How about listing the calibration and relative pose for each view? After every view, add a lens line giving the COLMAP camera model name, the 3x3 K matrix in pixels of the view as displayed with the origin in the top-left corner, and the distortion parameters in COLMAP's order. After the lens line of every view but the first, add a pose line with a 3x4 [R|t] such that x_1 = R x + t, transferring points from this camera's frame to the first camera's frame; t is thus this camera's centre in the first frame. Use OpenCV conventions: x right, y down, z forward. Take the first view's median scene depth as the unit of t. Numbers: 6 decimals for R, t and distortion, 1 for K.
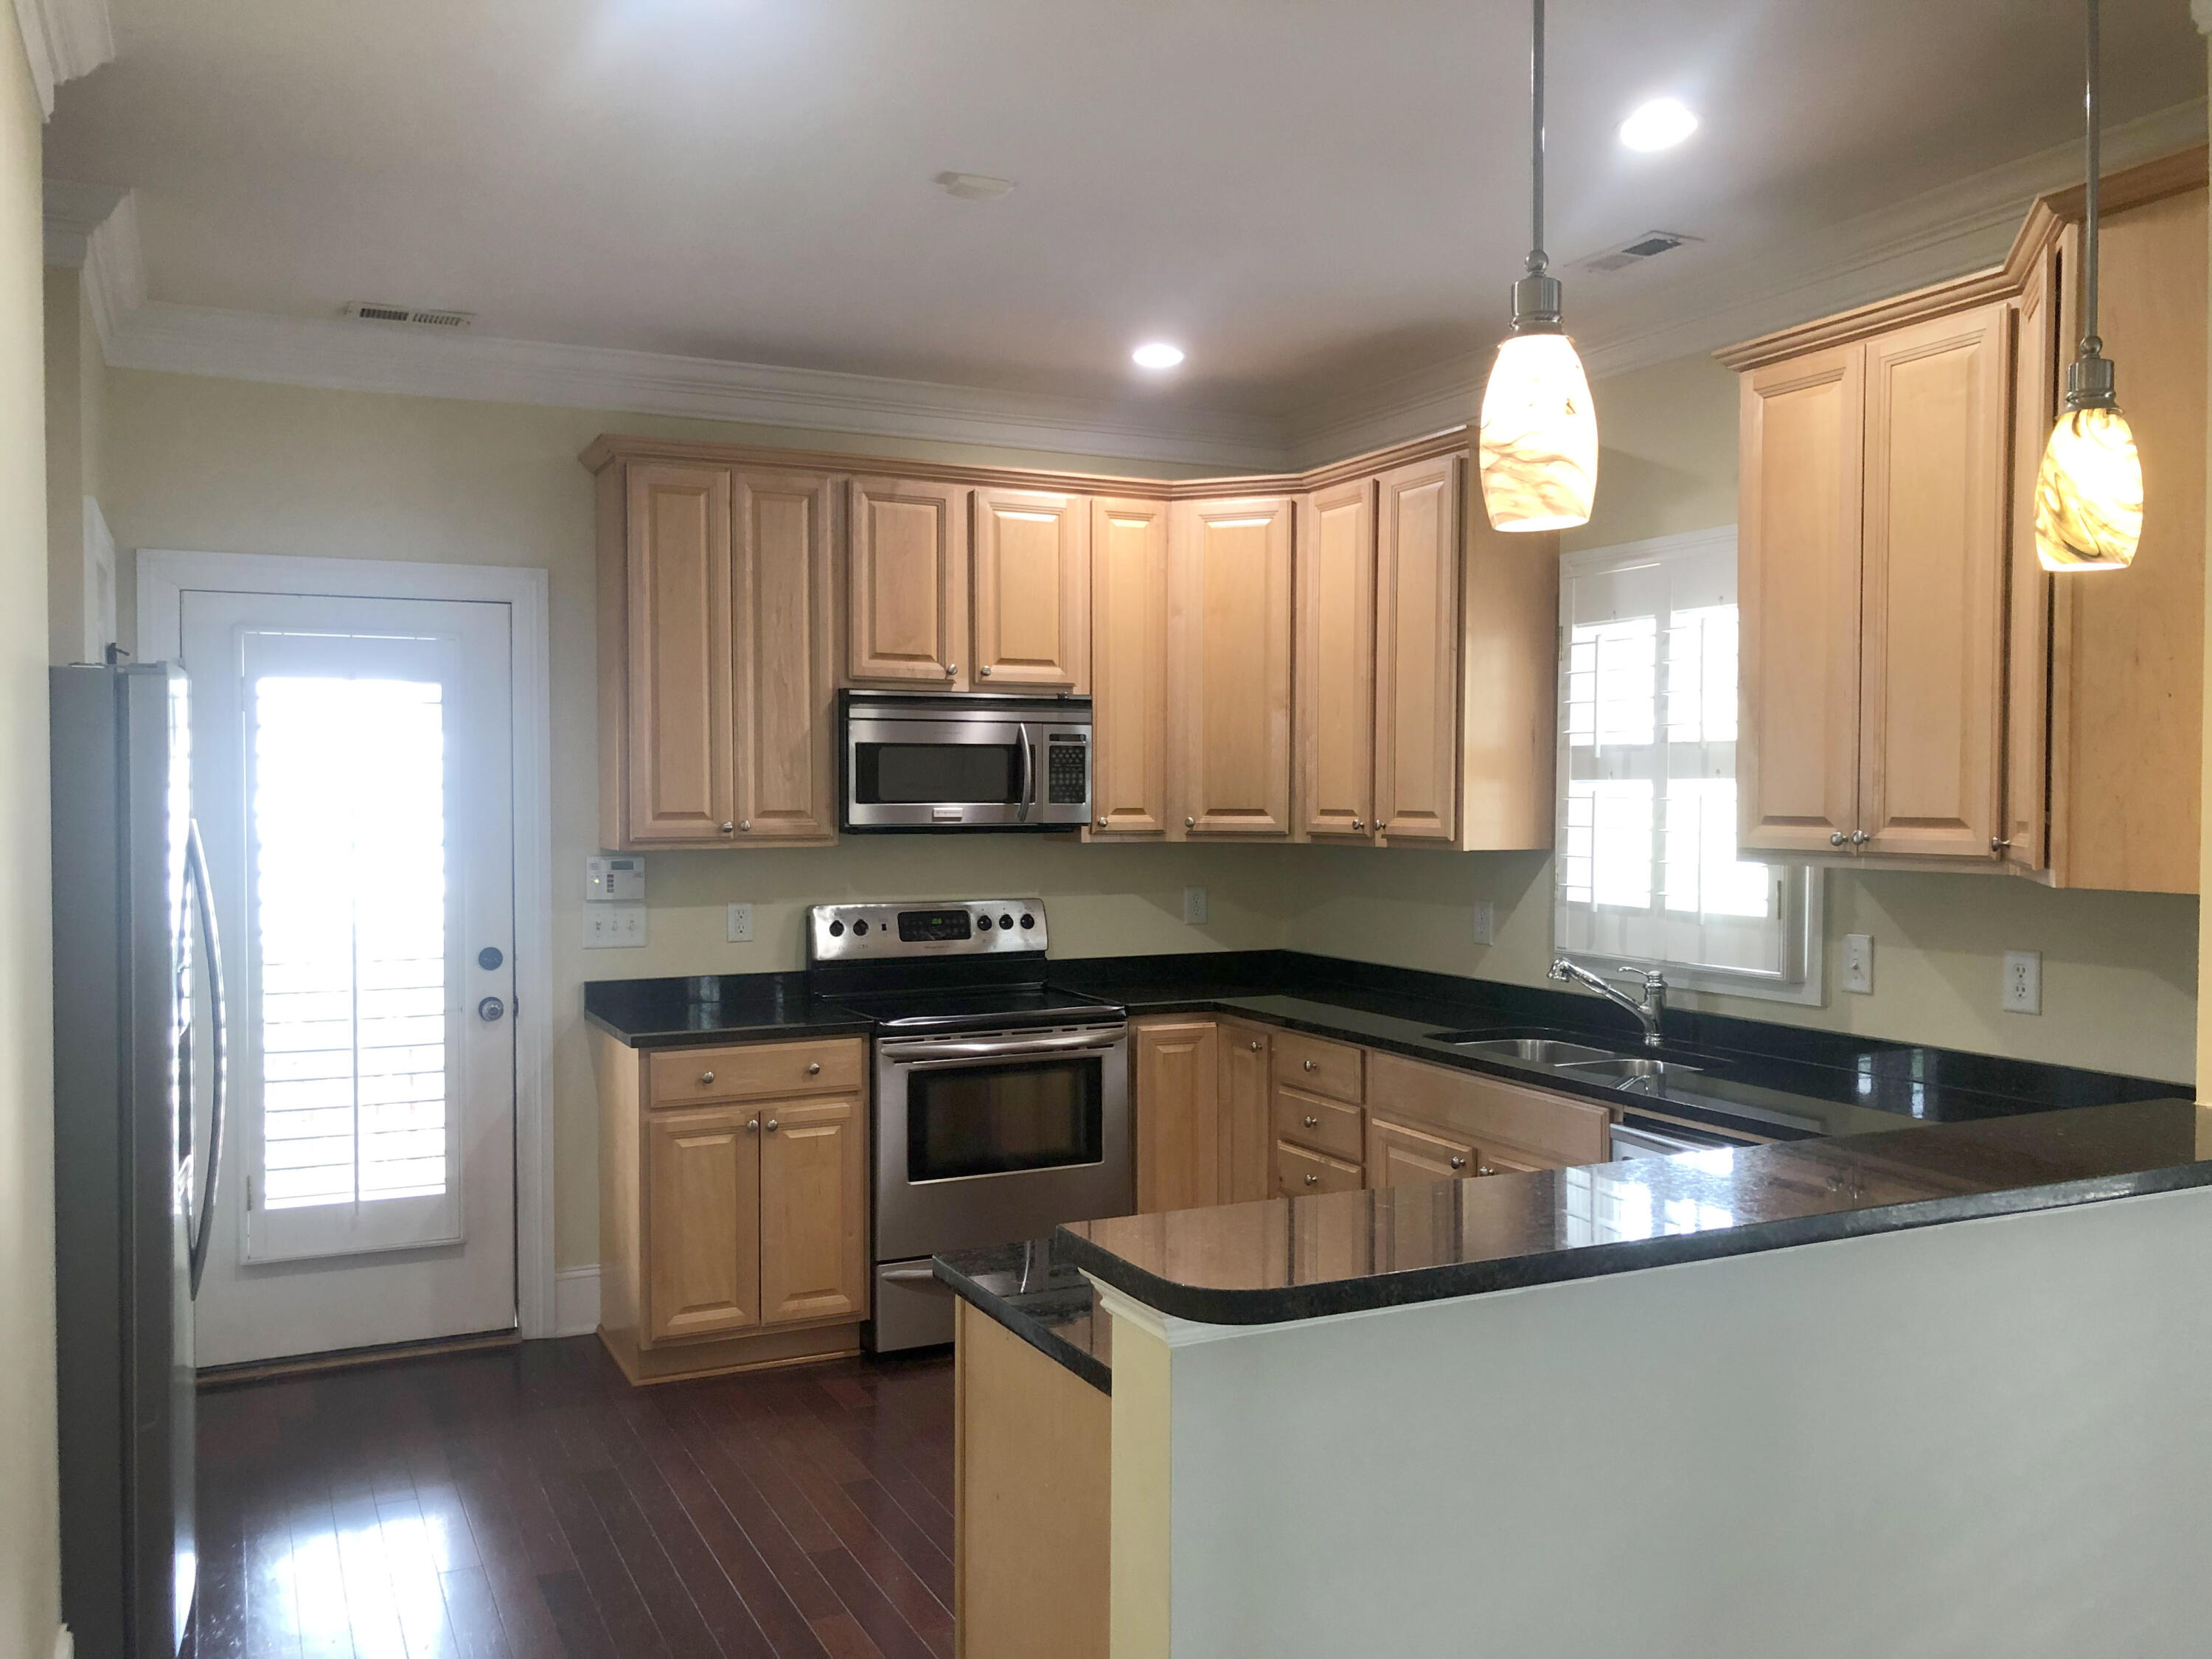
lens RADIAL K [[1807.5, 0, 1103.9], [0, 1807.5, 837.1], [0, 0, 1]] dist [0.024804, -0.026578]
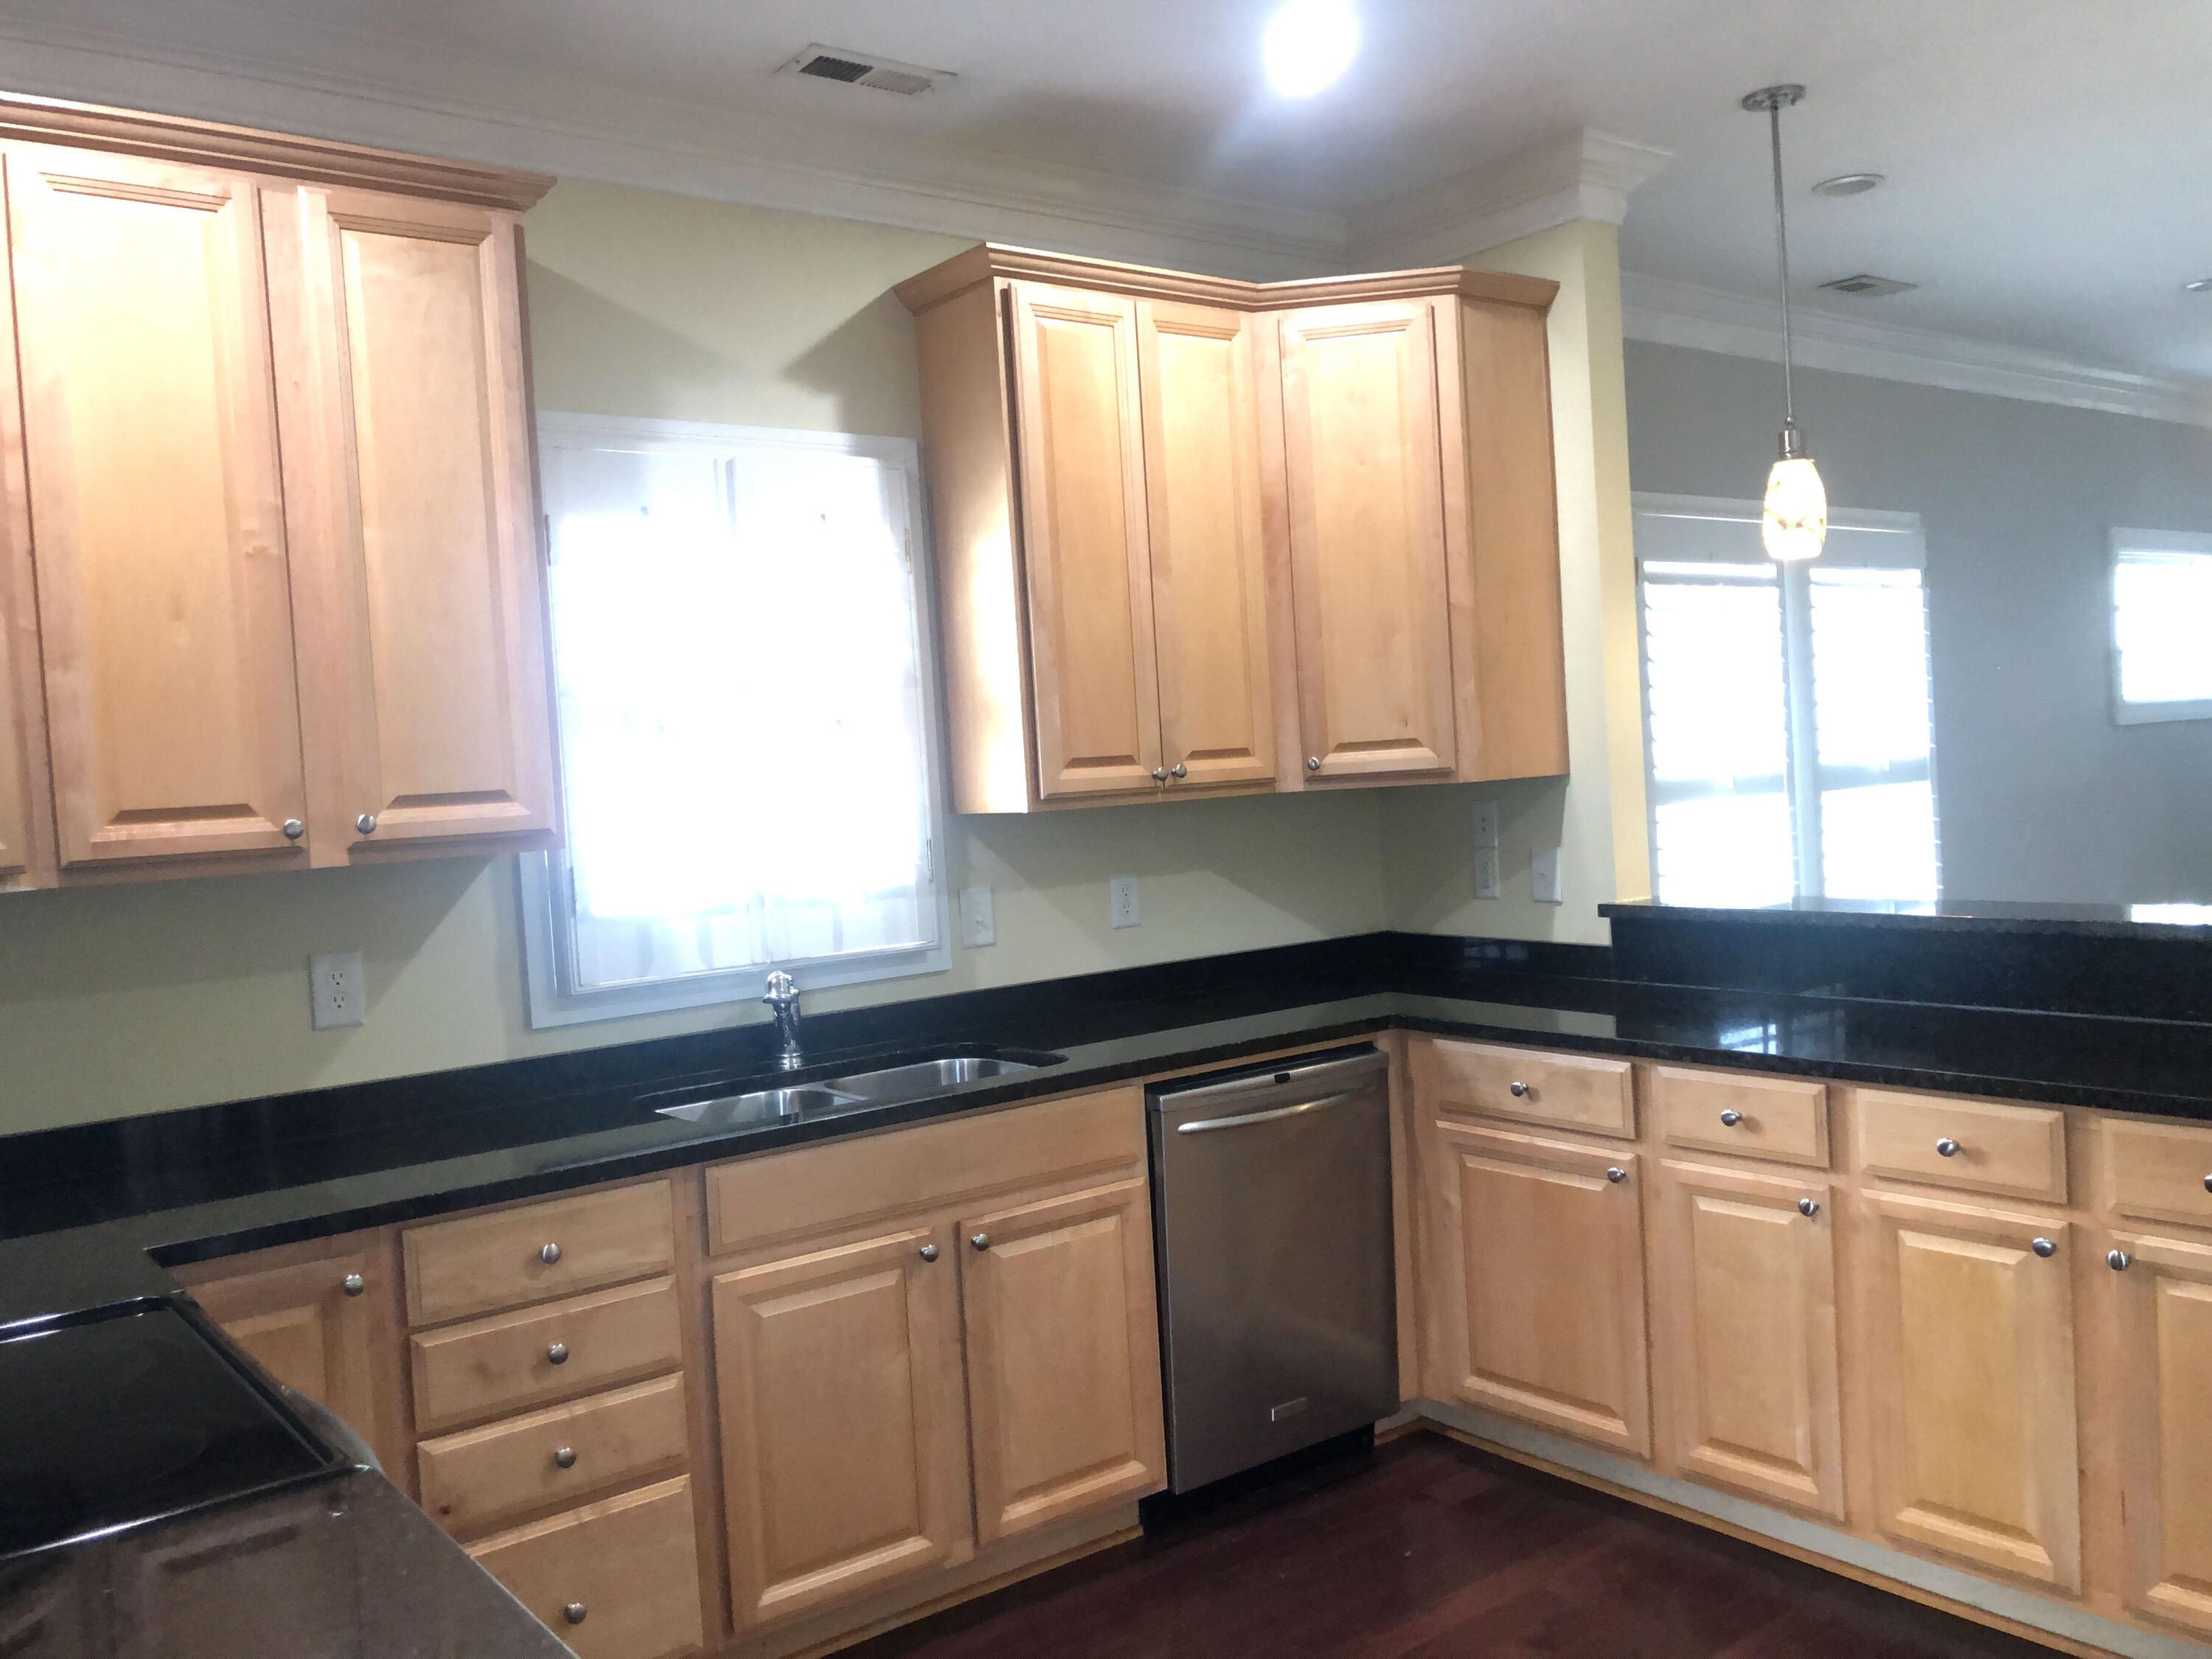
lens RADIAL K [[1807.5, 0, 1096.1], [0, 1807.5, 852.7], [0, 0, 1]] dist [0.024804, -0.026578]
pose [[-0.193746, -0.048018, 0.979876, -0.460308], [0.073825, 0.995256, 0.063369, -0.017816], [-0.978270, 0.084617, -0.189282, 0.945247]]
